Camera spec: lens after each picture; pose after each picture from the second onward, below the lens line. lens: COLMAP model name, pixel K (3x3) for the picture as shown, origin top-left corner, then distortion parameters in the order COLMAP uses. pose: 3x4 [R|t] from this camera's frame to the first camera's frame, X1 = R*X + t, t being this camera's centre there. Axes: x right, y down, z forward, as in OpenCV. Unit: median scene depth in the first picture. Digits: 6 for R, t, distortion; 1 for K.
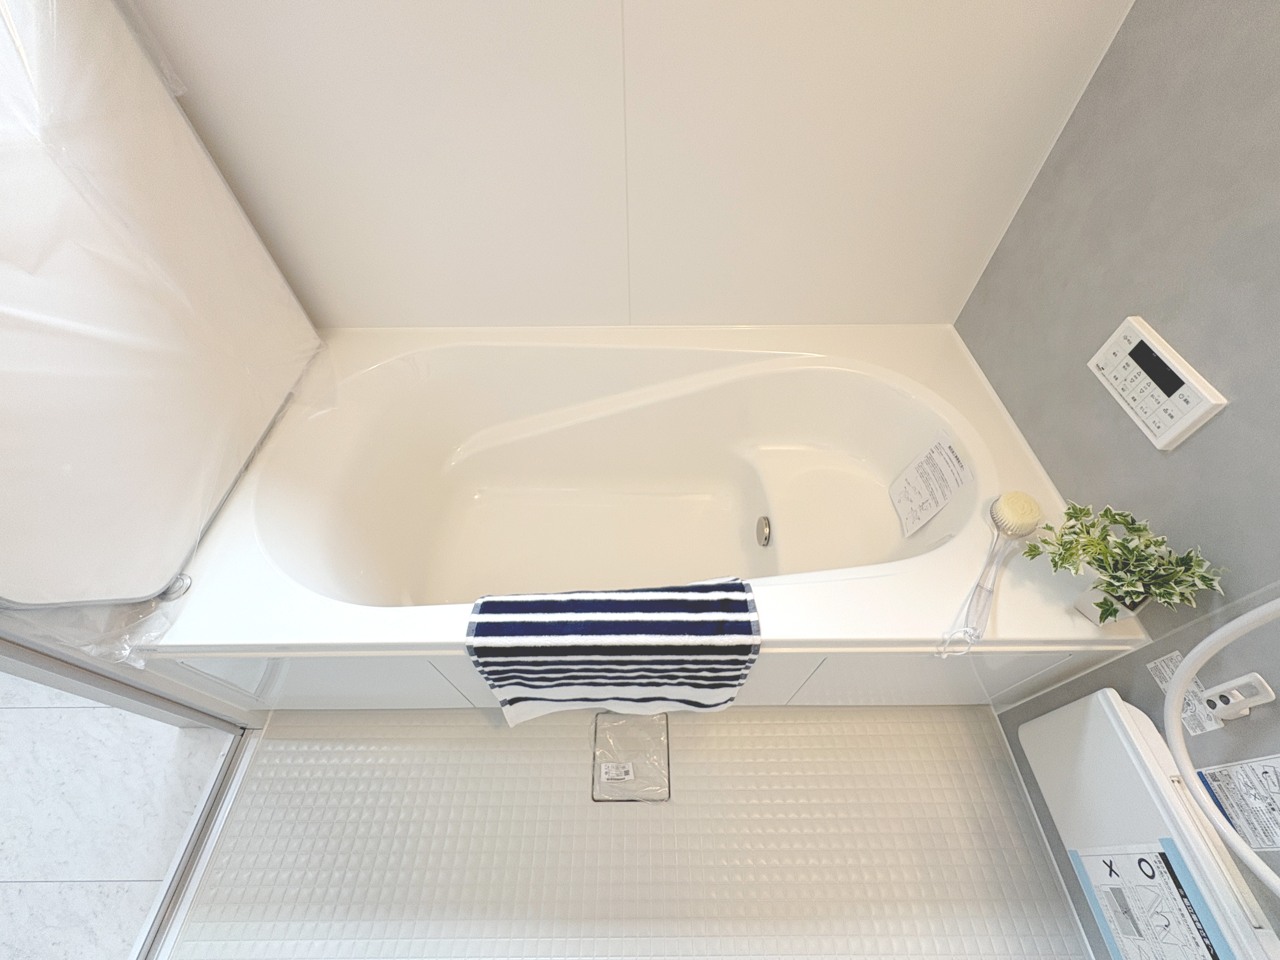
lens RADIAL K [[510.1, 0, 639.9], [0, 510.1, 474.6], [0, 0, 1]] dist [0.001019, 0.000694]
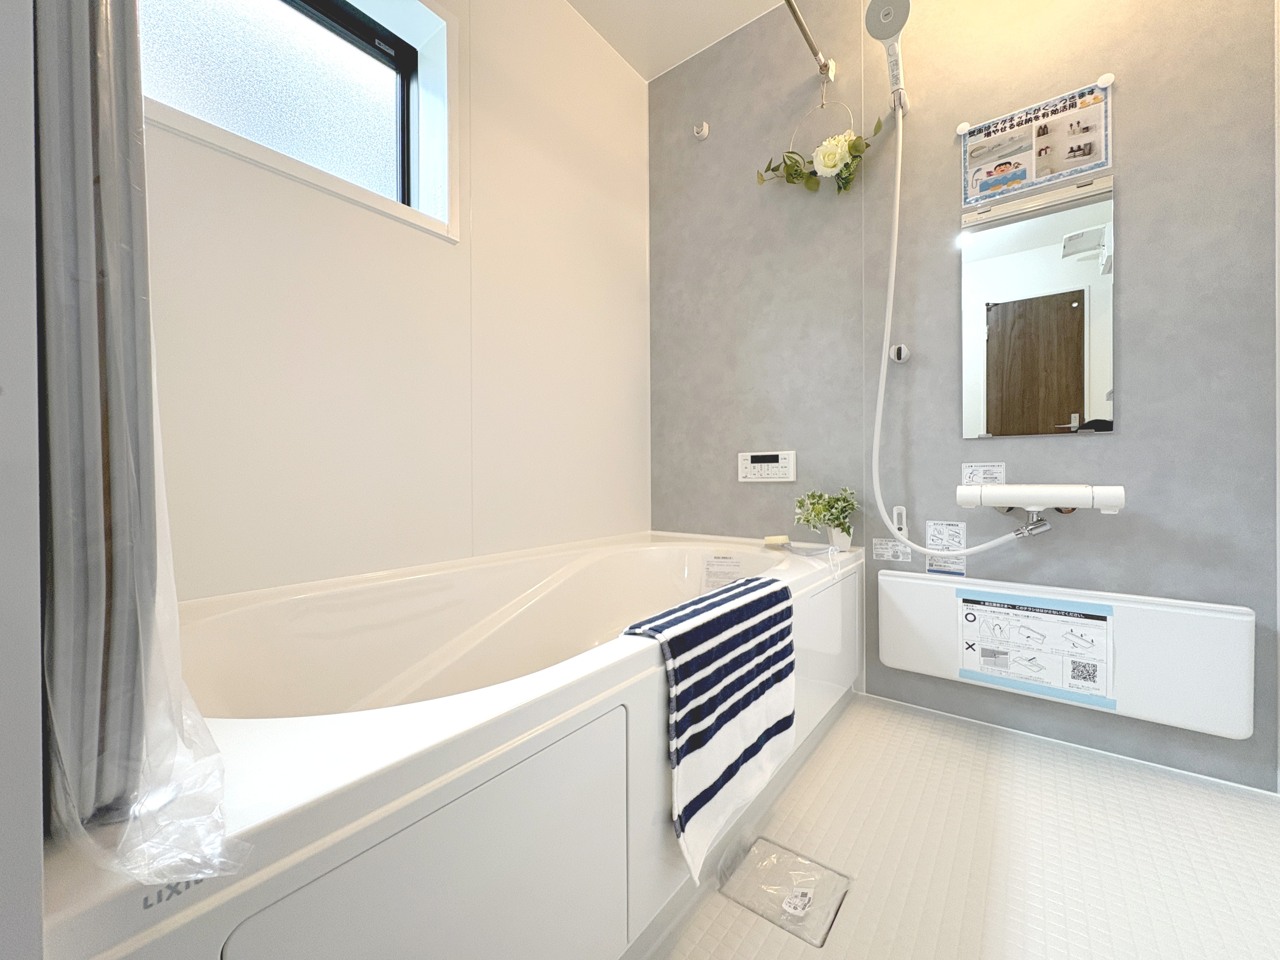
lens RADIAL K [[510.1, 0, 639.4], [0, 510.1, 478.4], [0, 0, 1]] dist [0.001019, 0.000694]
pose [[0.614728, -0.004346, 0.788727, -1.027995], [0.621581, 0.618247, -0.481049, 0.543294], [-0.485538, 0.785972, 0.382755, 0.440741]]
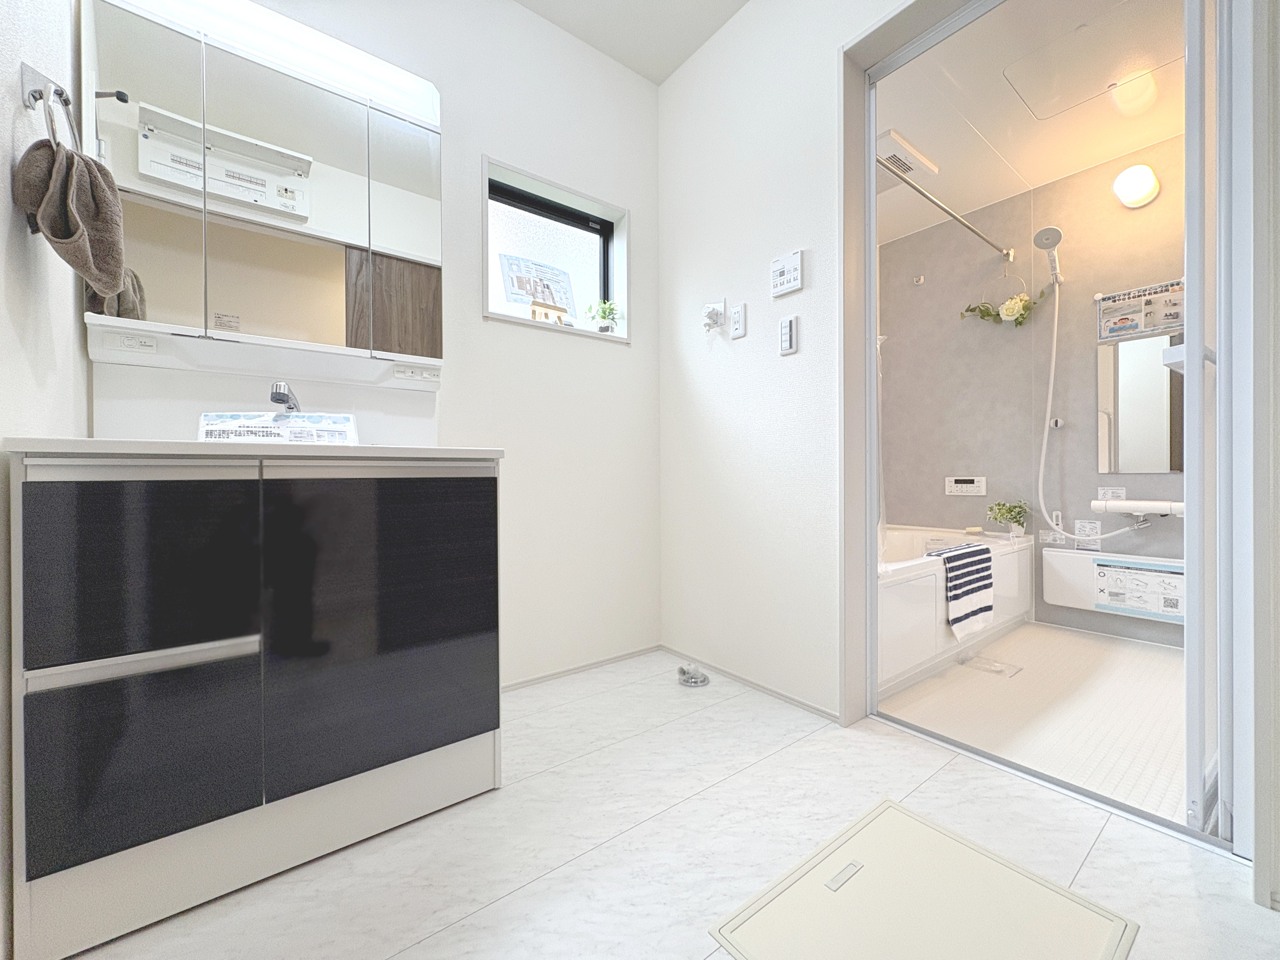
lens RADIAL K [[510.1, 0, 640.6], [0, 510.1, 476.7], [0, 0, 1]] dist [0.001019, 0.000694]
pose [[0.796291, 0.000474, 0.604913, -2.932937], [0.475942, 0.616726, -0.627000, 0.918370], [-0.373363, 0.787178, 0.490868, 0.018057]]
